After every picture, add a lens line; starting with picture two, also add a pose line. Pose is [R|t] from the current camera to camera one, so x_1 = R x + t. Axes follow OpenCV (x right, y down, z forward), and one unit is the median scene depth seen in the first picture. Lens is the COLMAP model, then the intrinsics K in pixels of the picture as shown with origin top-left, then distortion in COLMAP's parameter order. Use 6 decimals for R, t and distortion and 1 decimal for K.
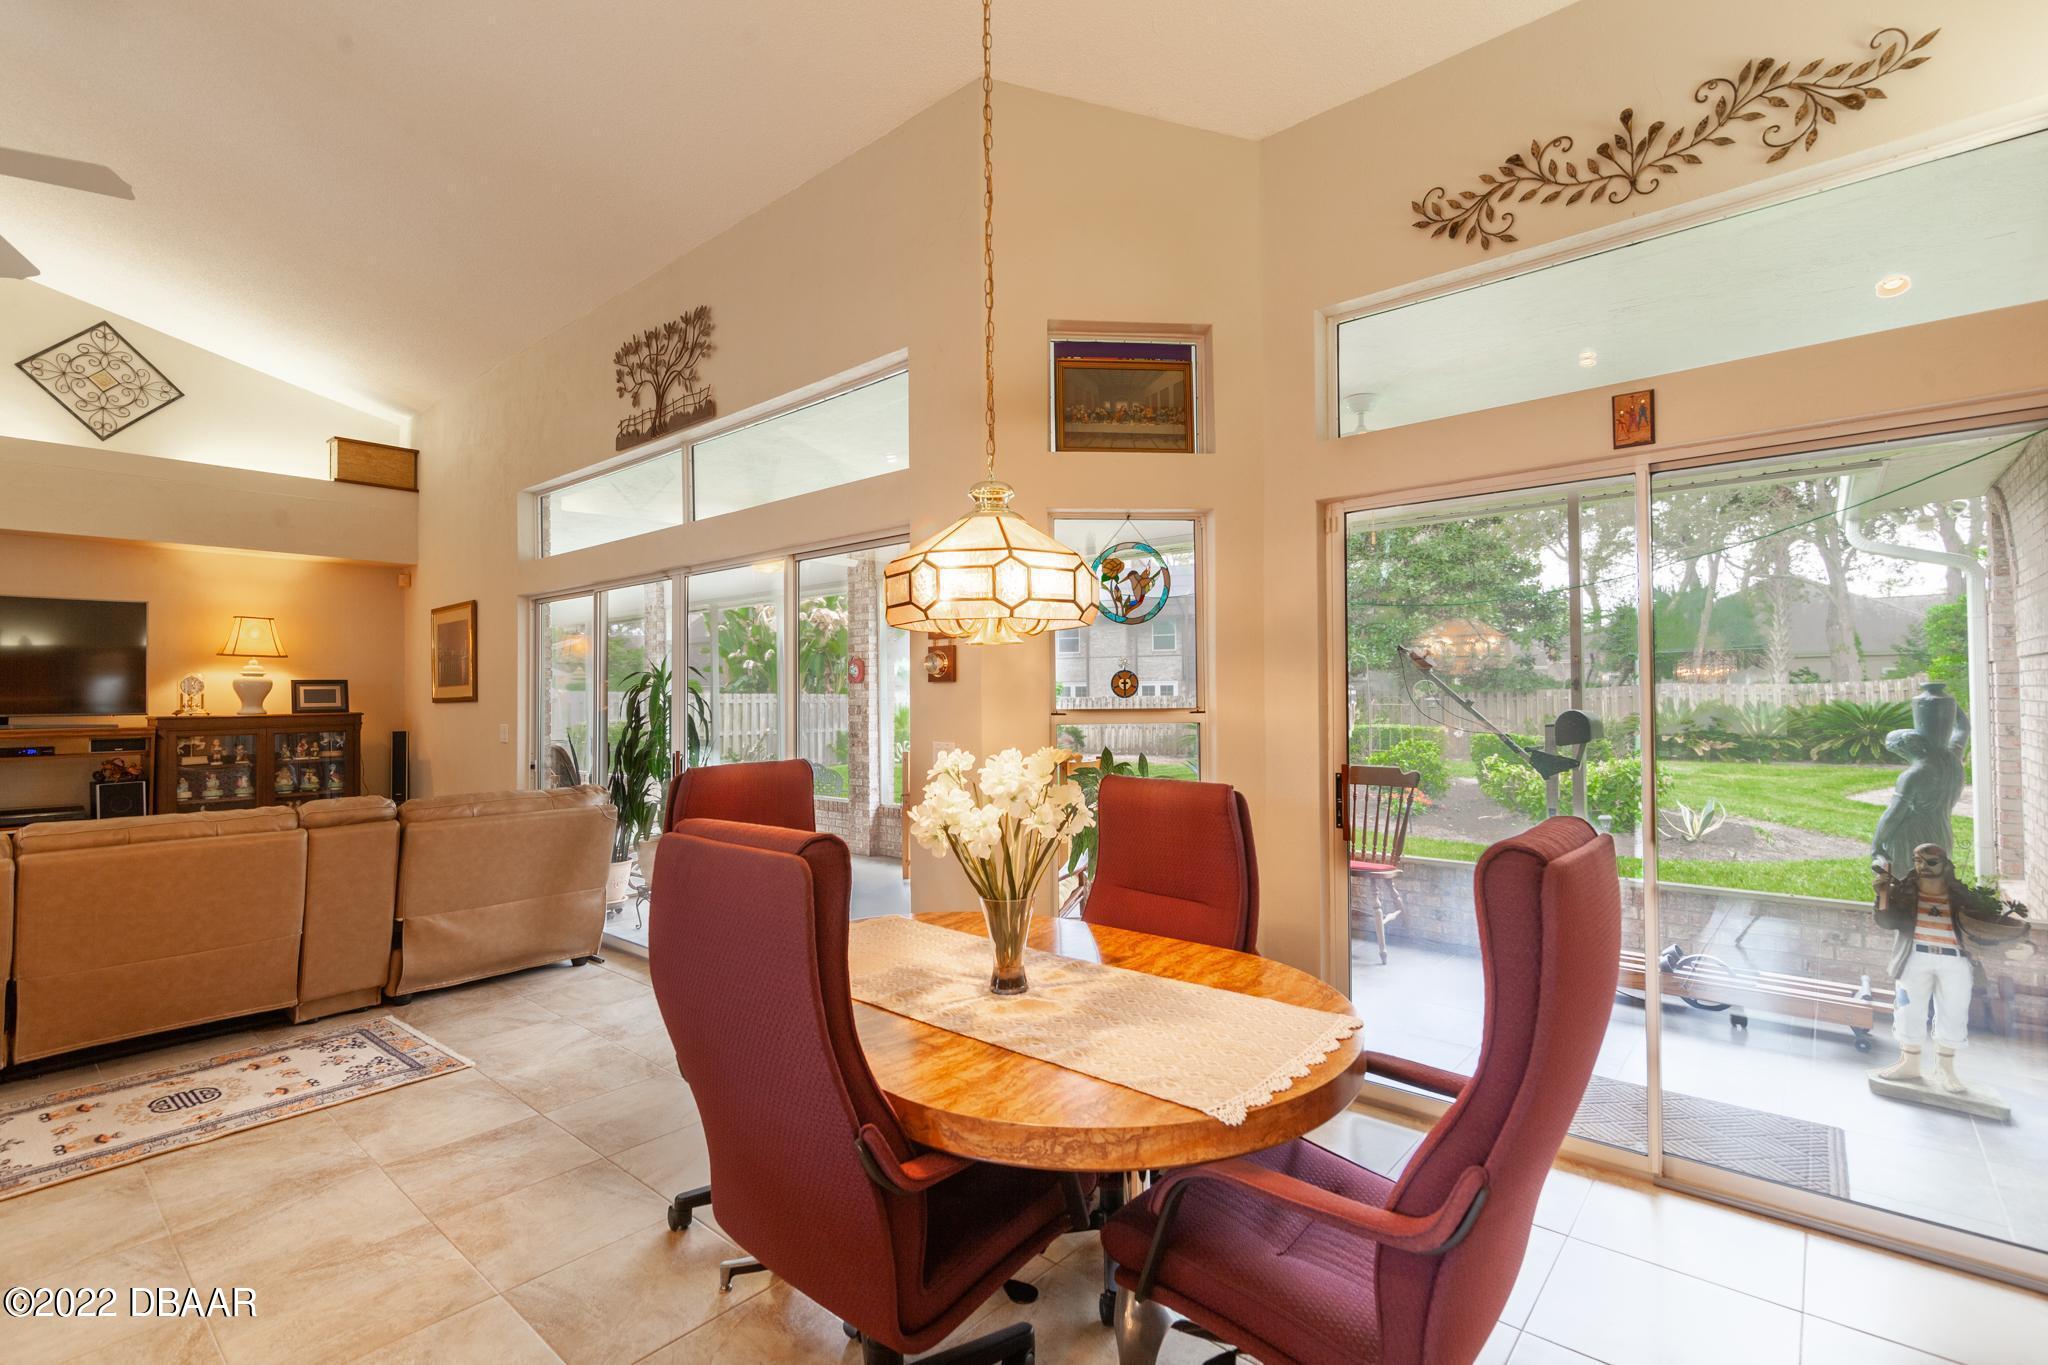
lens RADIAL K [[933.8, 0, 1027.1], [0, 933.8, 684.9], [0, 0, 1]] dist [0.000097, -0.000470]
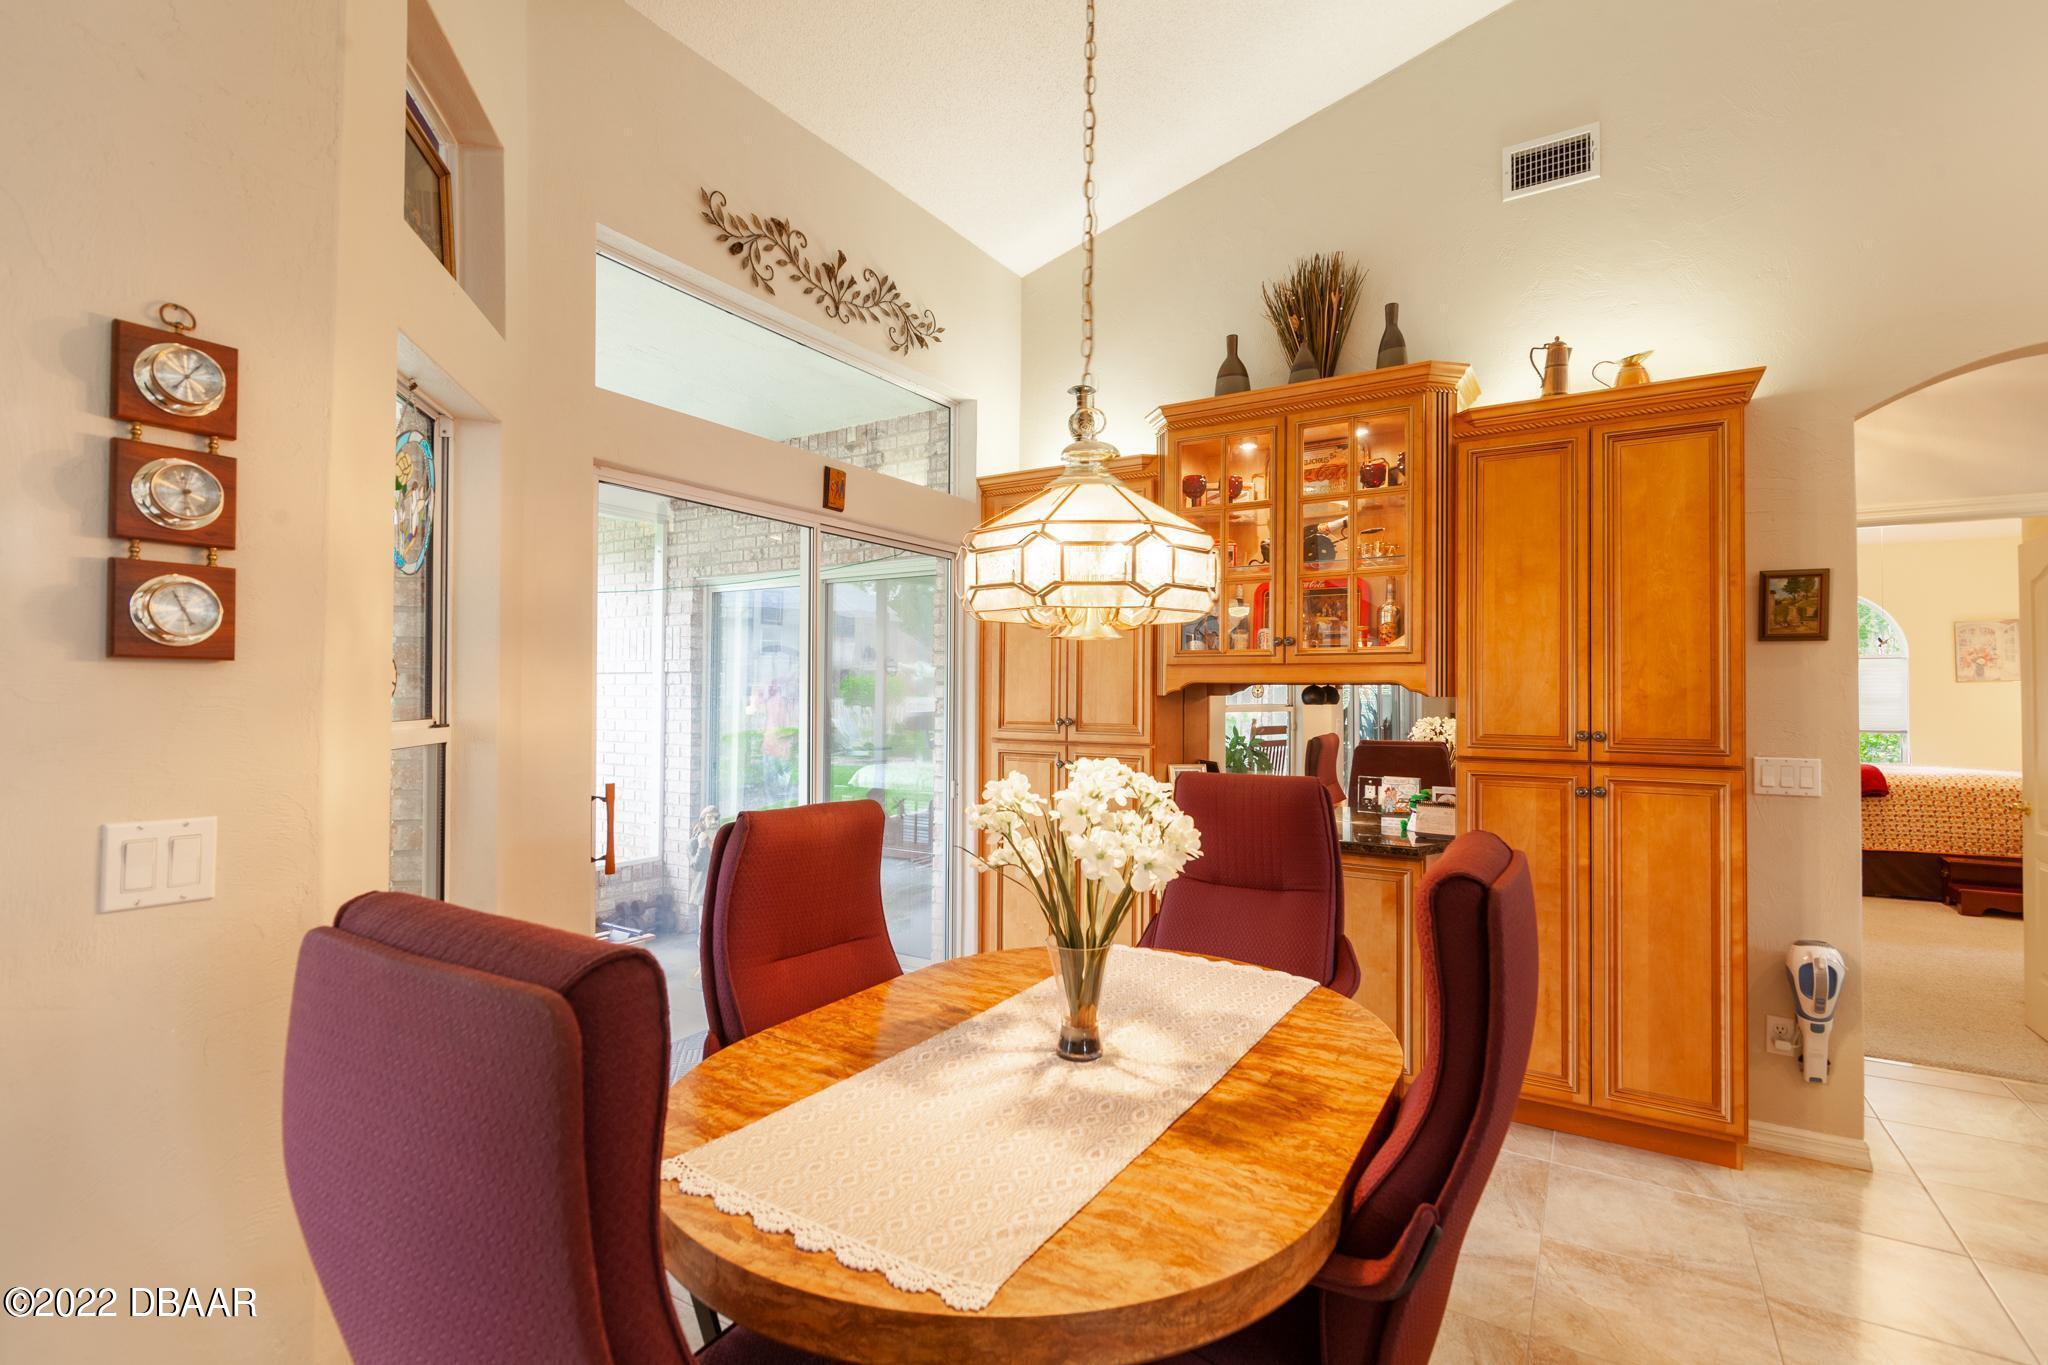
lens RADIAL K [[933.8, 0, 1028.6], [0, 933.8, 685.5], [0, 0, 1]] dist [0.000097, -0.000470]
pose [[-0.157939, 0.024216, 0.987152, -0.668523], [-0.008596, 0.999628, -0.025897, 0.018281], [-0.987411, -0.012576, -0.157672, 0.945765]]
